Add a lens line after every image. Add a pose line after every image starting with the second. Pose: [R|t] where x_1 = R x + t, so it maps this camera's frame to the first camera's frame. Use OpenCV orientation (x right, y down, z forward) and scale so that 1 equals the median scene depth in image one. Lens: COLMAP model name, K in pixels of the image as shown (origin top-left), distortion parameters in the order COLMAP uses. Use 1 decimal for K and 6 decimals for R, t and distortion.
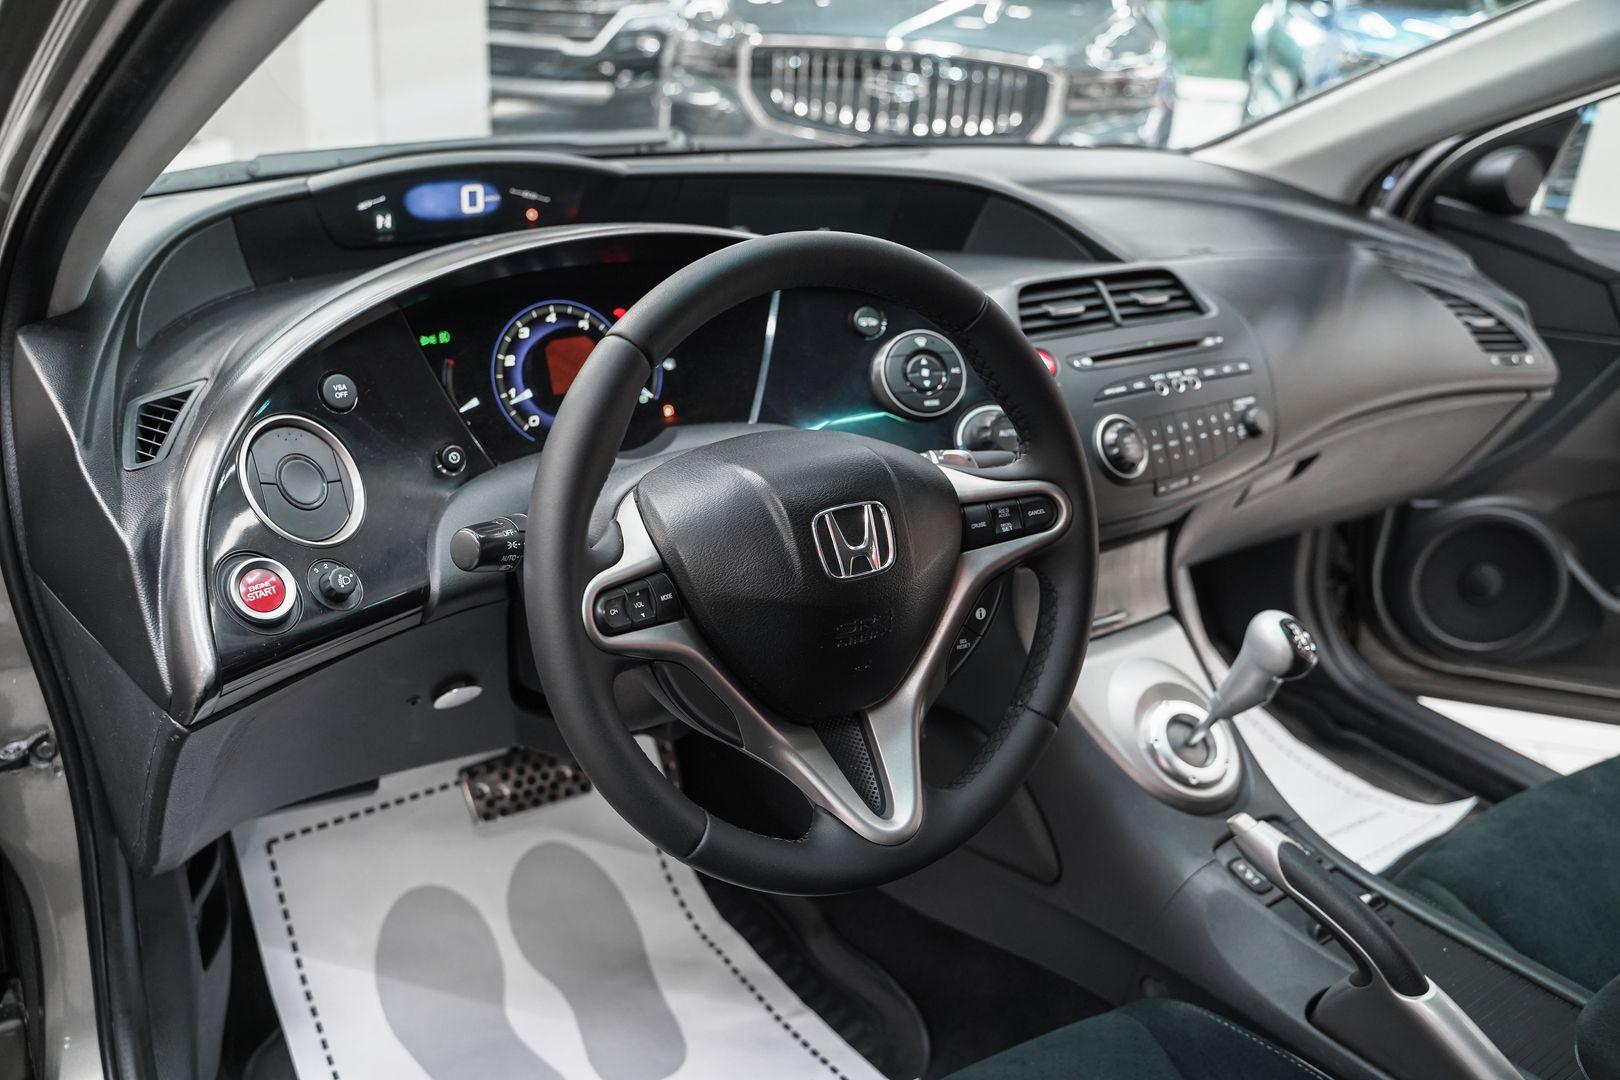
lens RADIAL K [[1312.2, 0, 810.0], [0, 1312.2, 540.0], [0, 0, 1]] dist [-0.108577, 0.085289]
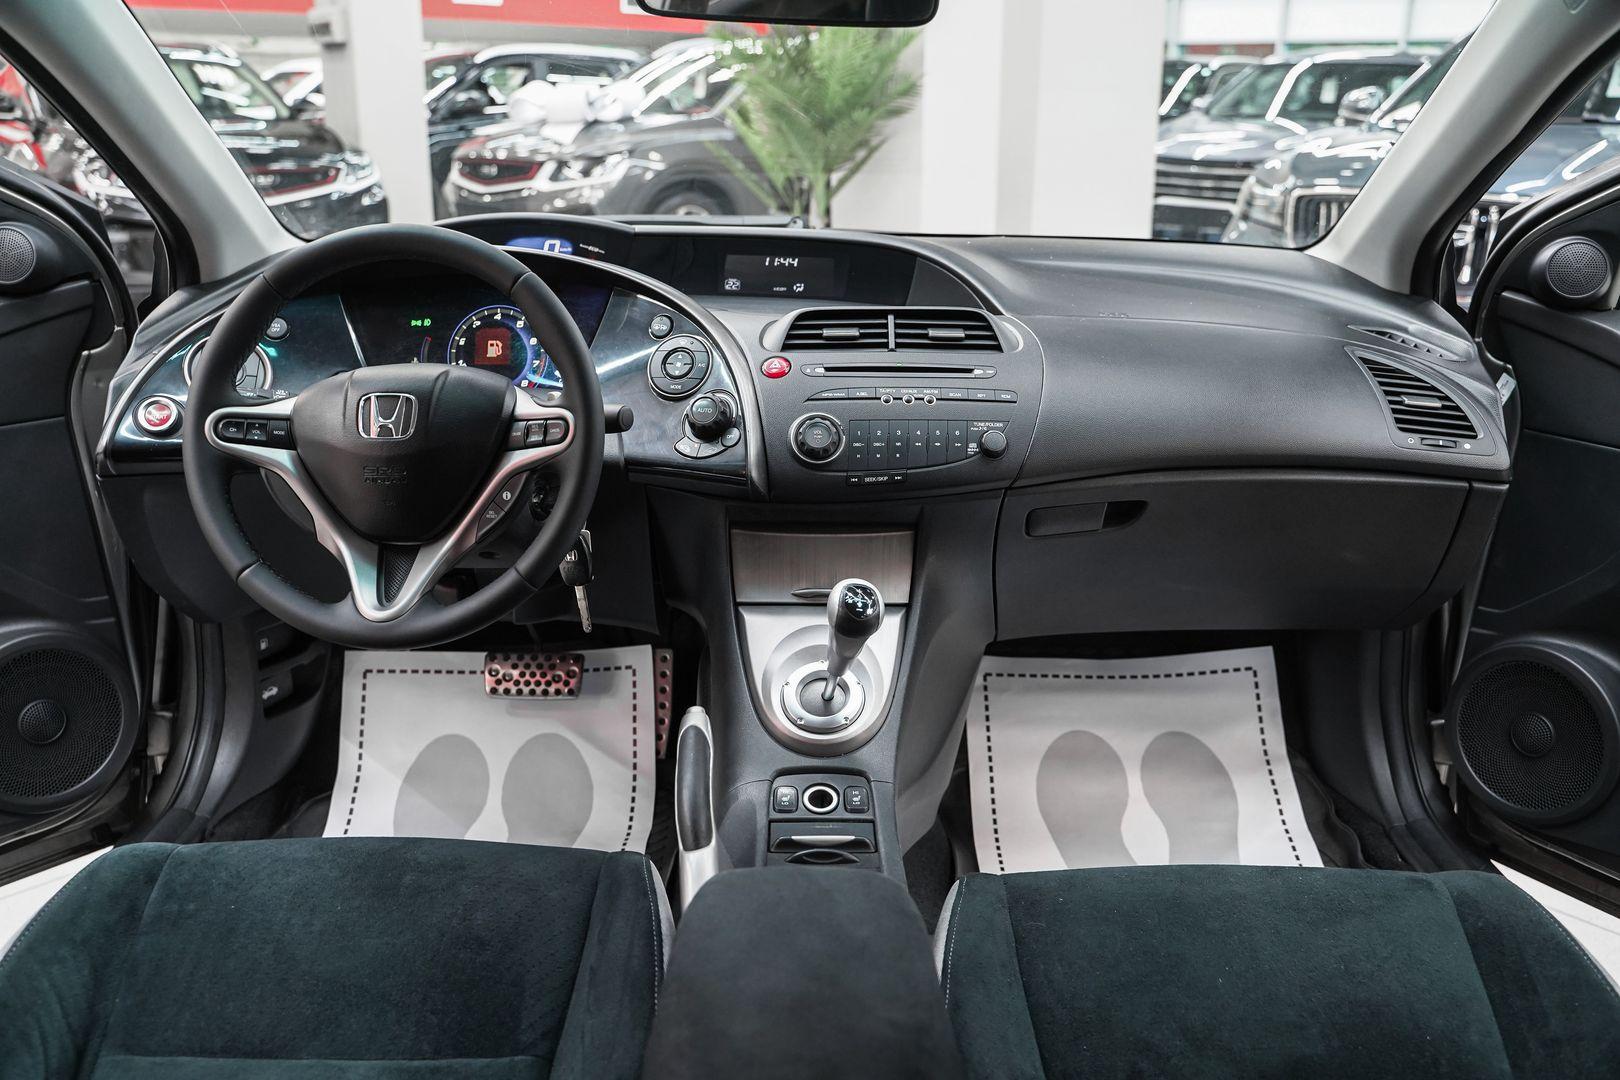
lens RADIAL K [[1312.2, 0, 810.0], [0, 1312.2, 540.0], [0, 0, 1]] dist [-0.108577, 0.085289]
pose [[0.828125, 0.127628, -0.545820, 0.790436], [-0.196435, 0.978062, -0.069336, 0.092074], [0.524997, 0.164638, 0.835028, 0.004621]]
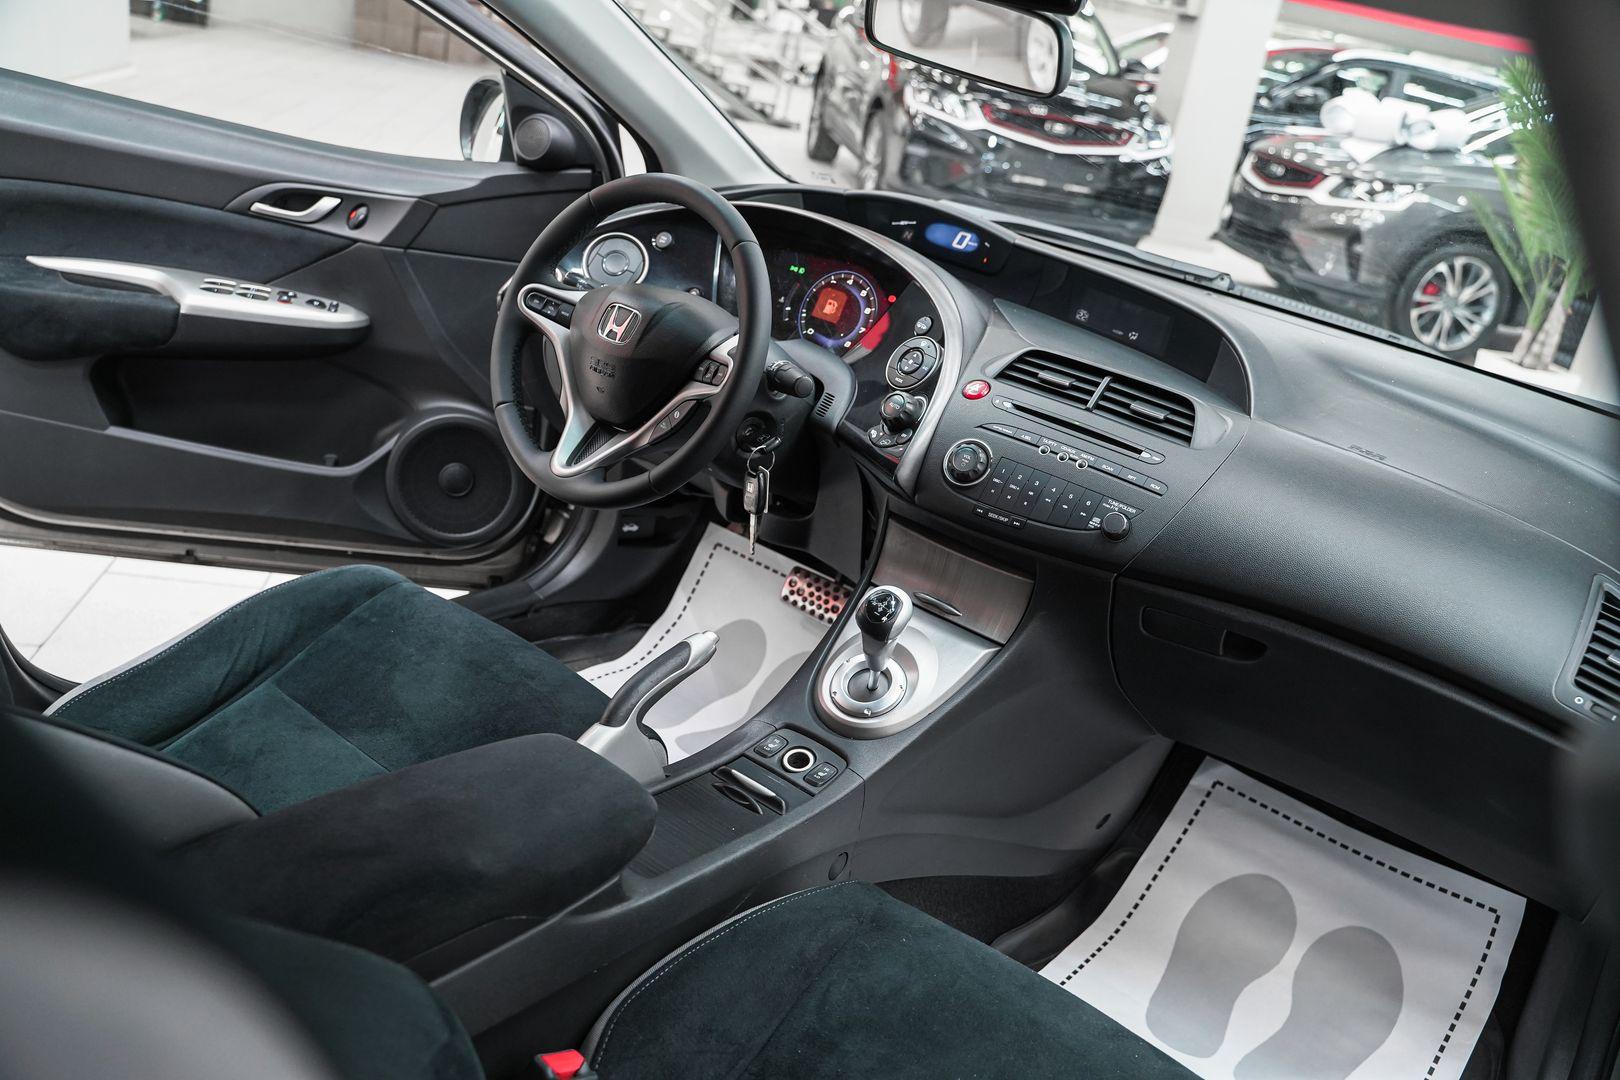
lens RADIAL K [[1326.6, 0, 802.6], [0, 1326.6, 535.5], [0, 0, 1]] dist [-0.114847, 0.096069]
pose [[0.312111, 0.361403, -0.878621, 1.178714], [-0.527255, 0.835217, 0.156253, -0.112884], [0.790309, 0.414489, 0.451232, 0.281908]]
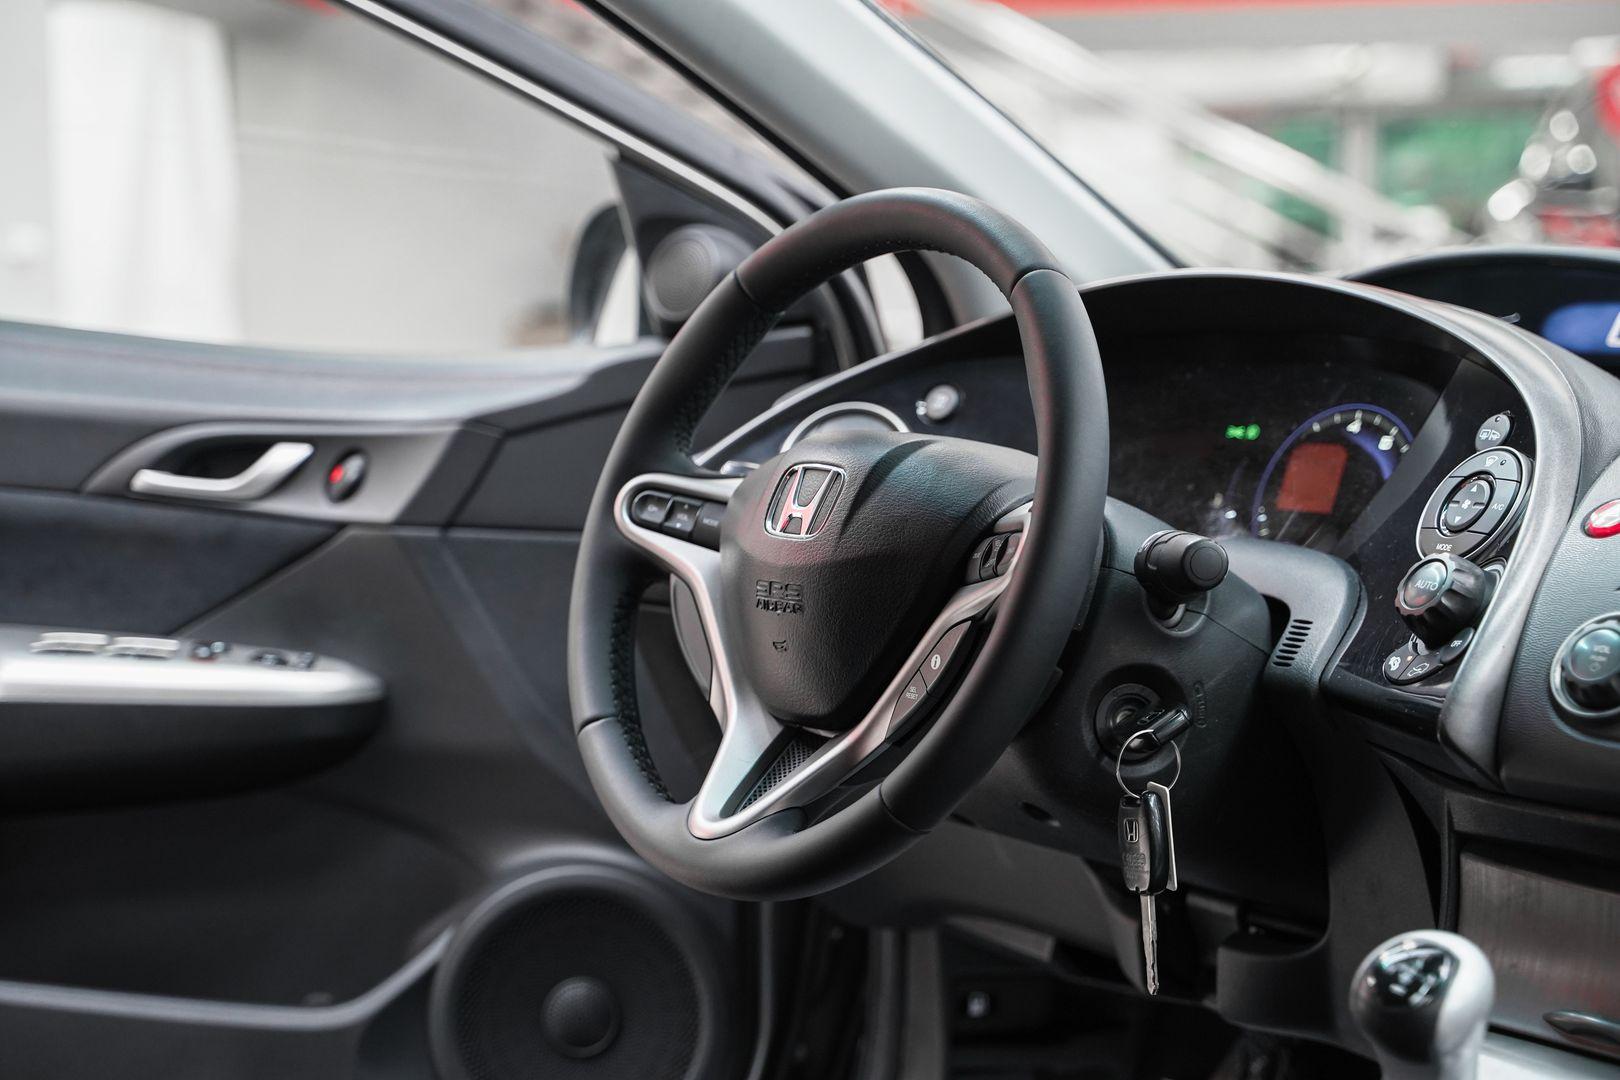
lens RADIAL K [[2906.0, 0, 809.2], [0, 2906.0, 513.2], [0, 0, 1]] dist [0.228989, 0.016757]
pose [[0.096916, 0.034808, -0.994684, 1.235959], [-0.410444, 0.911850, -0.008082, 0.014025], [0.906721, 0.409046, 0.102660, 0.484919]]
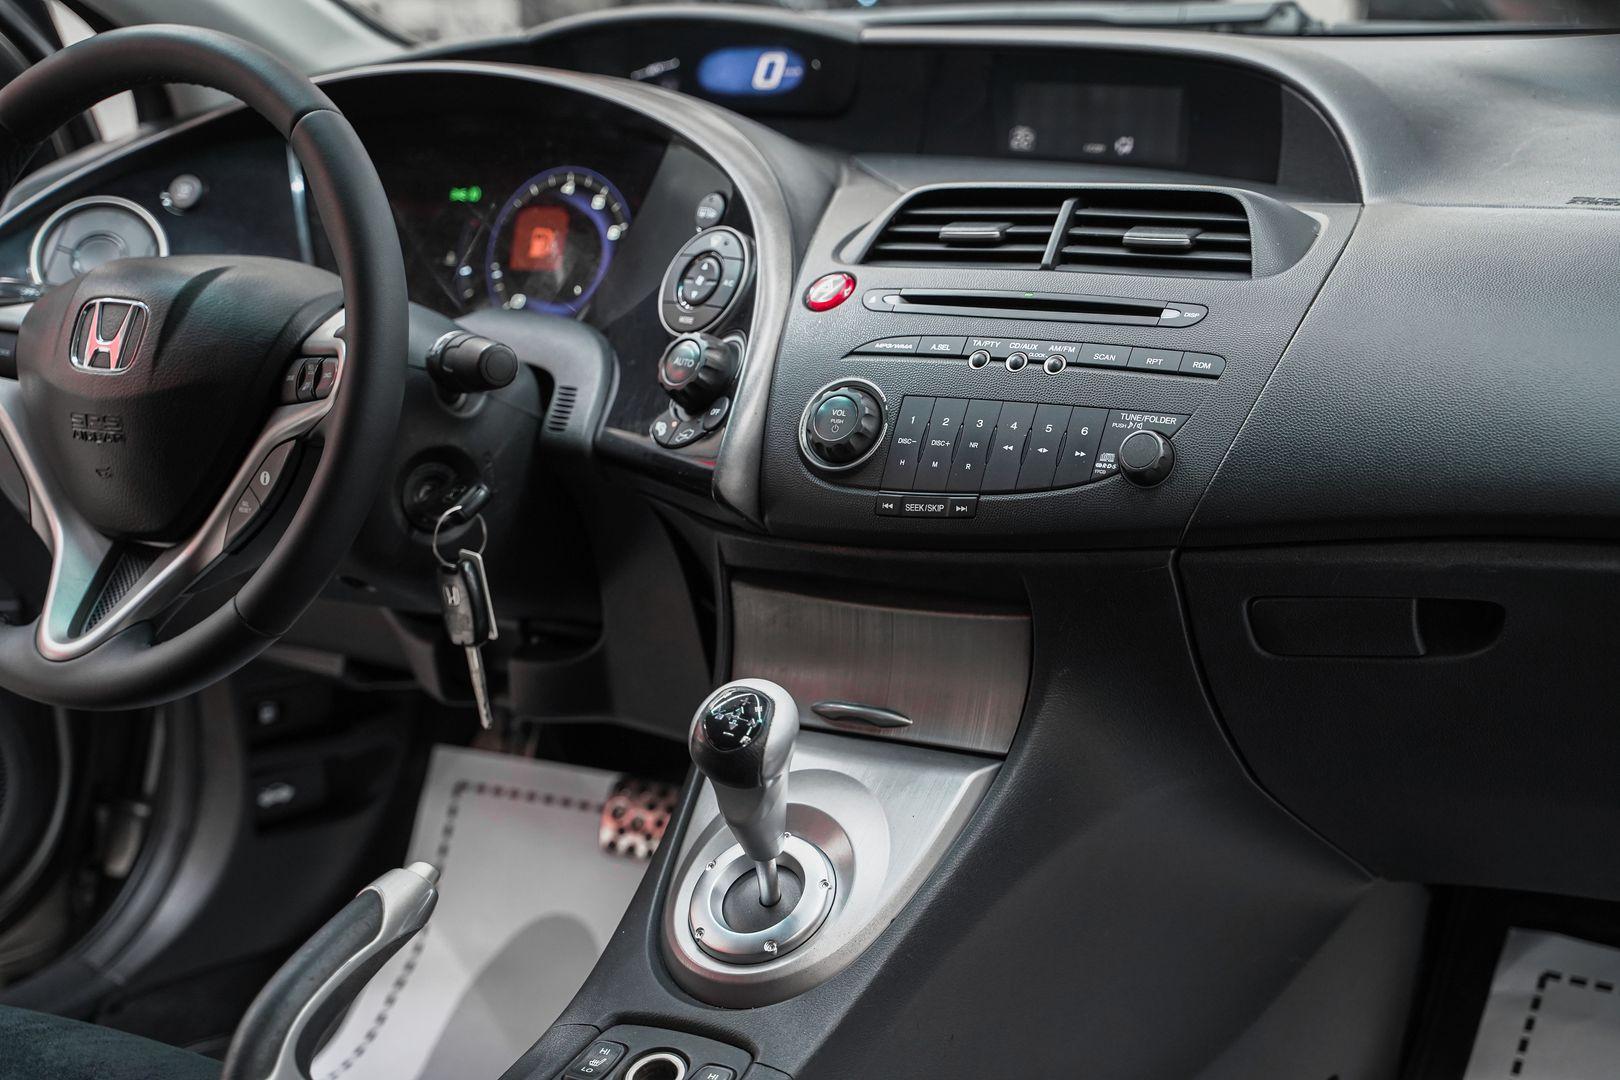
lens RADIAL K [[2648.1, 0, 810.0], [0, 2648.1, 540.0], [0, 0, 1]] dist [0.168845, 0.299313]
pose [[0.419806, 0.162188, -0.893005, 1.242158], [-0.306623, 0.951400, 0.028649, -0.043343], [0.854251, 0.261788, 0.449134, 0.358518]]
